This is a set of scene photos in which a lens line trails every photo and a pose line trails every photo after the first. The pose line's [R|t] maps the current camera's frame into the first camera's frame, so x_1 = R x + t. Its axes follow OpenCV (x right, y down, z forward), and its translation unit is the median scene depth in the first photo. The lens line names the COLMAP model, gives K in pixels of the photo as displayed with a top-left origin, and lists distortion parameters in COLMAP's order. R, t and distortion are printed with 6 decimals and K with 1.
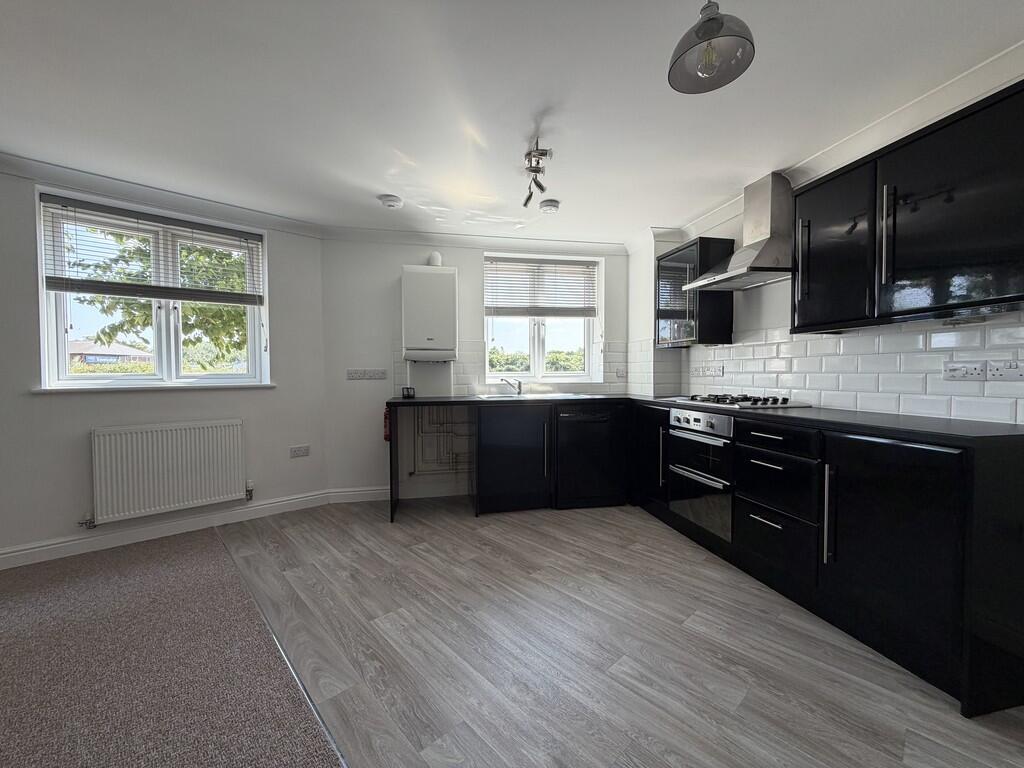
lens RADIAL K [[408.0, 0, 512.0], [0, 408.0, 384.0], [0, 0, 1]] dist [0.000332, 0.000273]
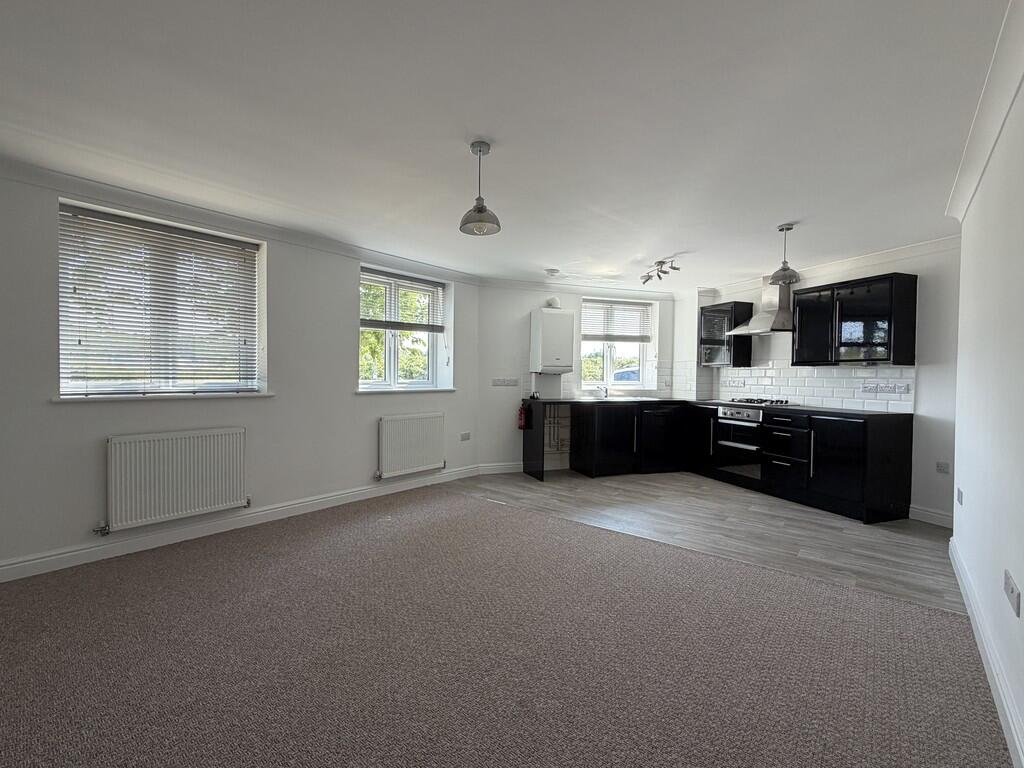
lens RADIAL K [[463.0, 0, 512.4], [0, 463.0, 385.2], [0, 0, 1]] dist [-0.002116, 0.000471]
pose [[0.990415, 0.012409, 0.137565, -0.613270], [-0.011759, 0.999916, -0.005532, -0.005630], [-0.137622, 0.003861, 0.990477, -0.647378]]
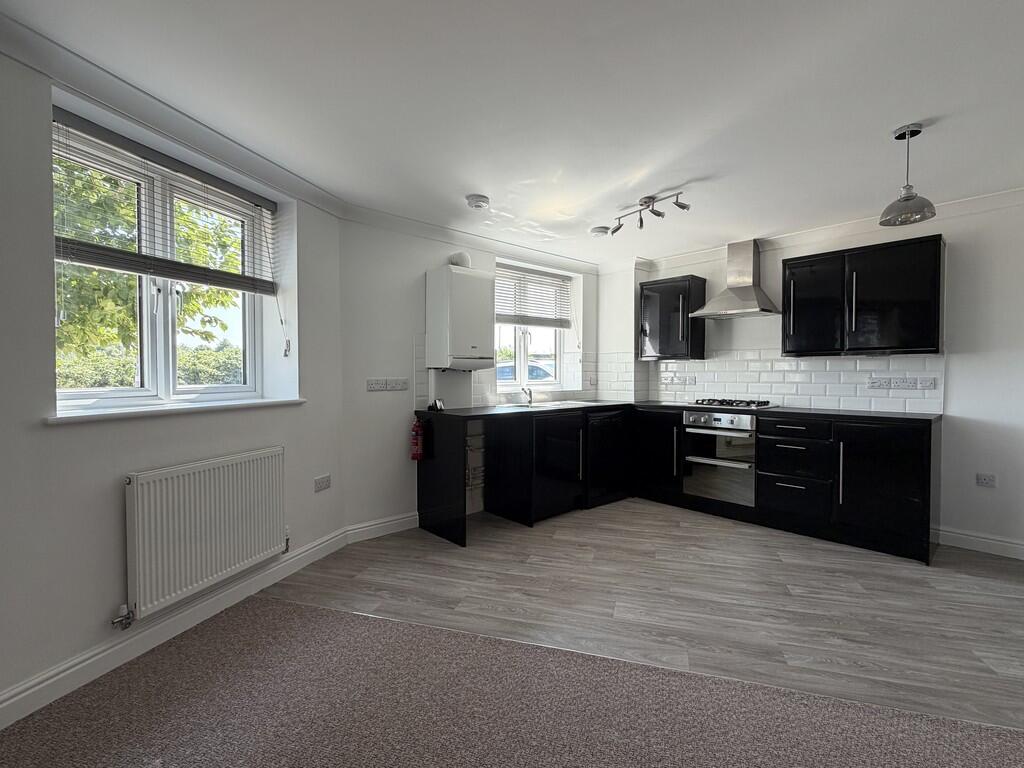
lens RADIAL K [[463.0, 0, 512.4], [0, 463.0, 385.2], [0, 0, 1]] dist [-0.002116, 0.000471]
pose [[0.866050, -0.008987, 0.499877, -0.683799], [0.011490, 0.999932, -0.001930, -0.020498], [-0.499826, 0.007415, 0.866094, 0.037681]]
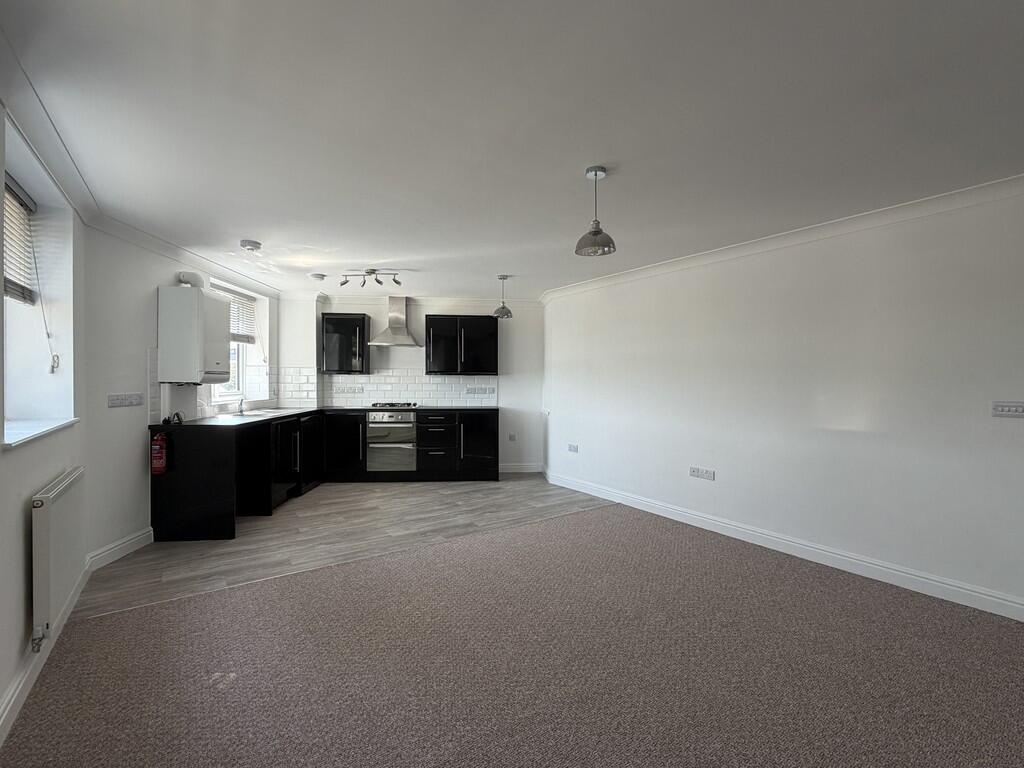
lens RADIAL K [[463.0, 0, 512.4], [0, 463.0, 385.2], [0, 0, 1]] dist [-0.002116, 0.000471]
pose [[0.134569, -0.008190, 0.990870, -1.315603], [0.021969, 0.999745, 0.005280, -0.047000], [-0.990661, 0.021058, 0.134714, 0.108395]]
